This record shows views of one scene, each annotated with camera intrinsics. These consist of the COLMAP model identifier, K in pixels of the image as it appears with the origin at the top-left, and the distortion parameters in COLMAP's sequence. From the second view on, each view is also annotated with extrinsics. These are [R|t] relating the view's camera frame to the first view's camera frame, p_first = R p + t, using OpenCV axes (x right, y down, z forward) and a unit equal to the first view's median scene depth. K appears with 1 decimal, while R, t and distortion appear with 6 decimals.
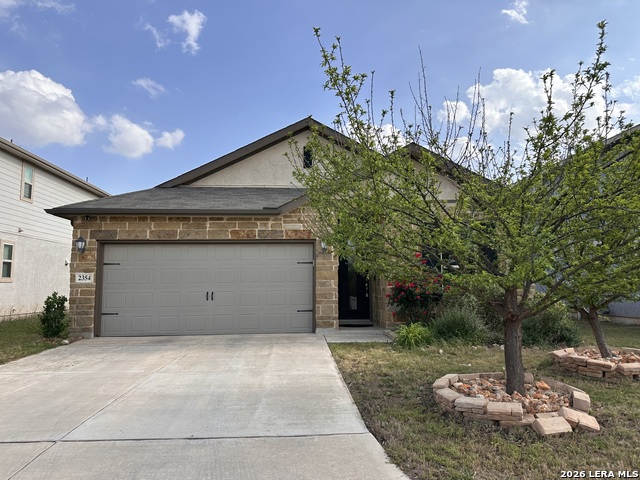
lens RADIAL K [[412.1, 0, 320.0], [0, 412.1, 240.0], [0, 0, 1]] dist [0.000424, -0.000760]
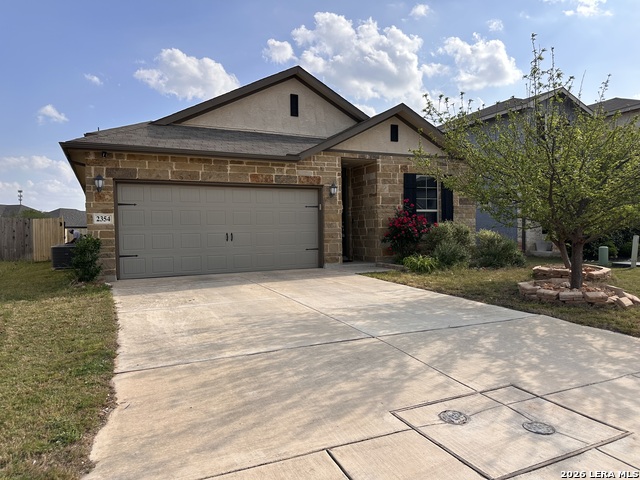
lens RADIAL K [[412.1, 0, 320.0], [0, 412.1, 240.0], [0, 0, 1]] dist [0.000424, -0.000760]
pose [[0.935445, -0.012328, 0.353256, -0.423527], [-0.035446, 0.991082, 0.128451, 0.001410], [-0.351689, -0.132680, 0.926666, -0.051044]]
